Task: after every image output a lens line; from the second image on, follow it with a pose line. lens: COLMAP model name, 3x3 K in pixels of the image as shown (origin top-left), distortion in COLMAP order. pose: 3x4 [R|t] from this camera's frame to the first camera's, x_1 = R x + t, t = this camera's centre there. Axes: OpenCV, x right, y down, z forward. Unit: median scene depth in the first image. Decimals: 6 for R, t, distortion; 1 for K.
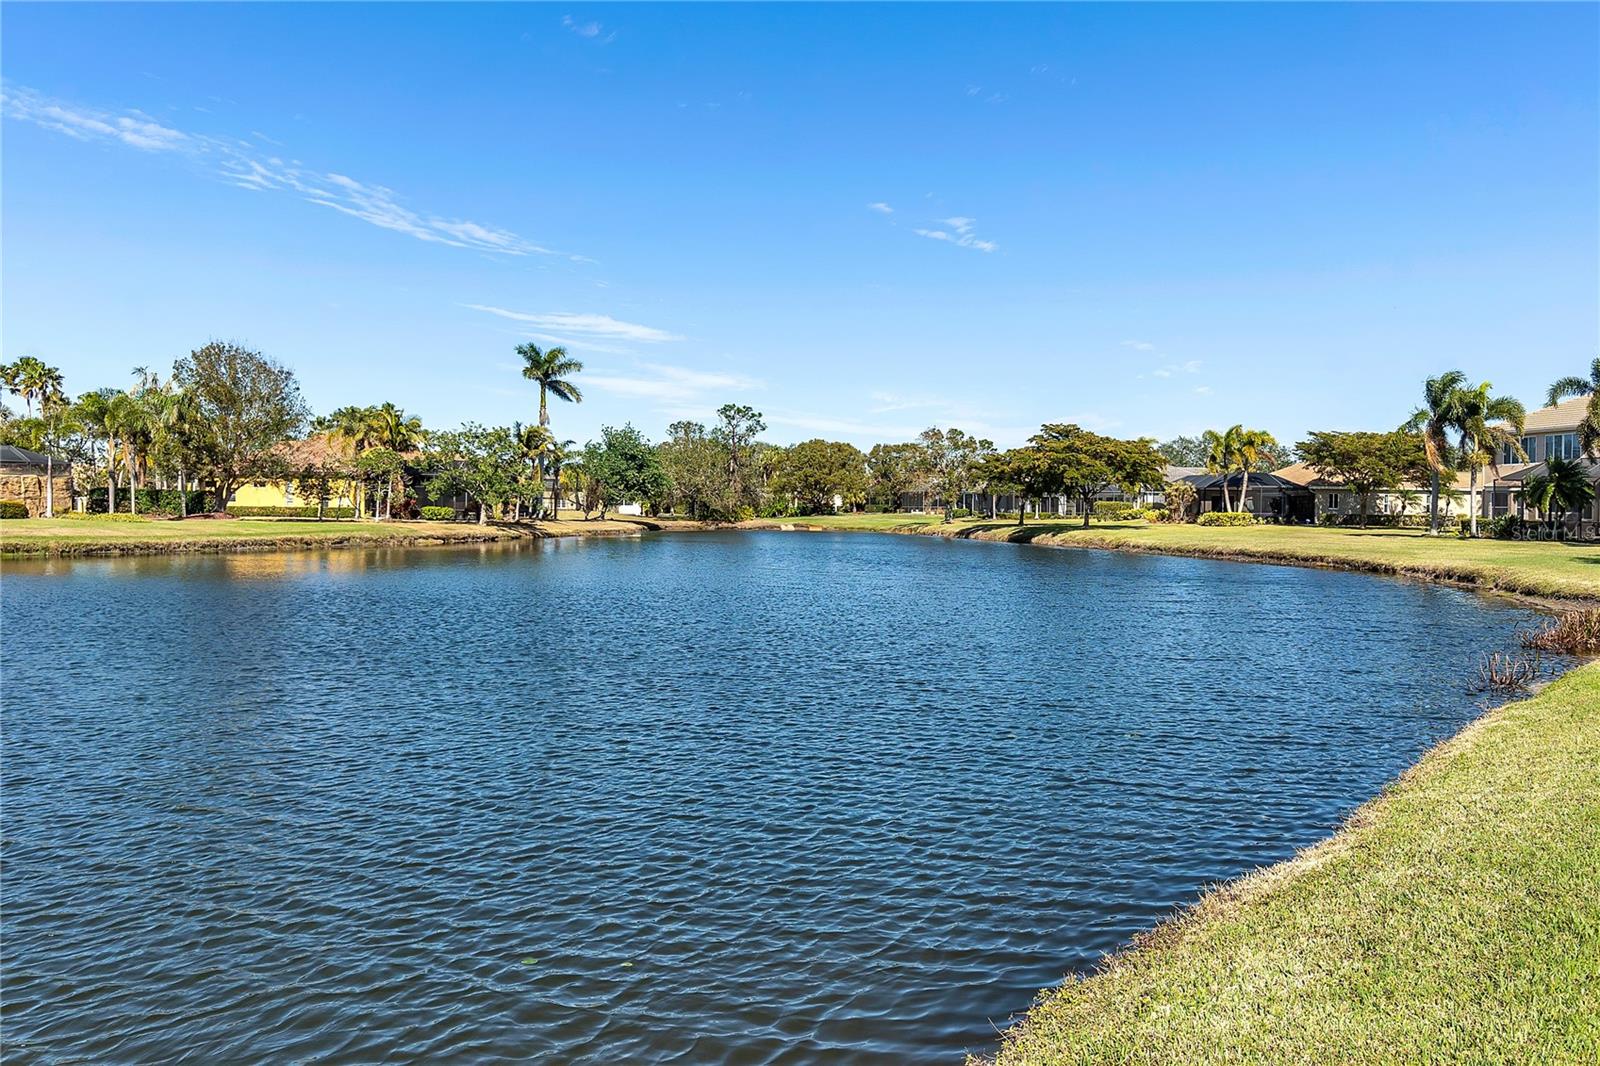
lens RADIAL K [[1131.7, 0, 811.6], [0, 1131.7, 550.1], [0, 0, 1]] dist [0.068717, -0.047586]
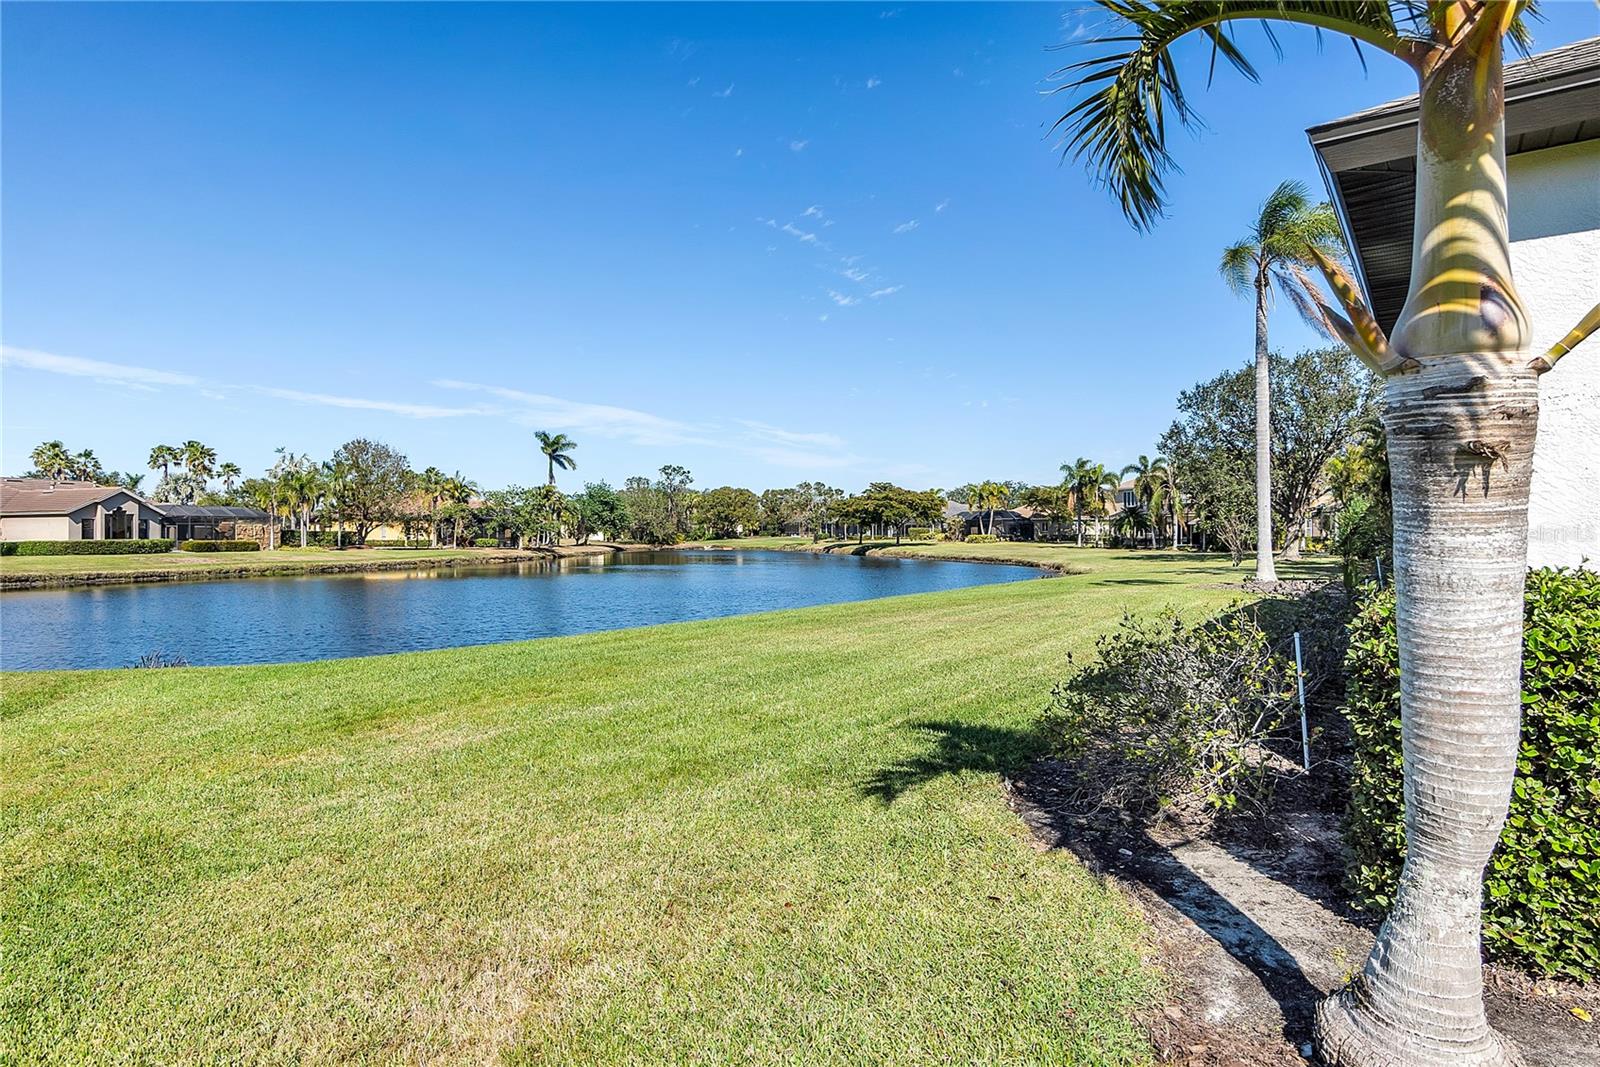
lens RADIAL K [[886.1, 0, 811.8], [0, 886.1, 532.3], [0, 0, 1]] dist [-0.009475, 0.000039]
pose [[0.993520, -0.015223, 0.112634, -0.021994], [0.019132, 0.999249, -0.033705, 0.001957], [-0.112036, 0.035641, 0.993065, -0.214086]]
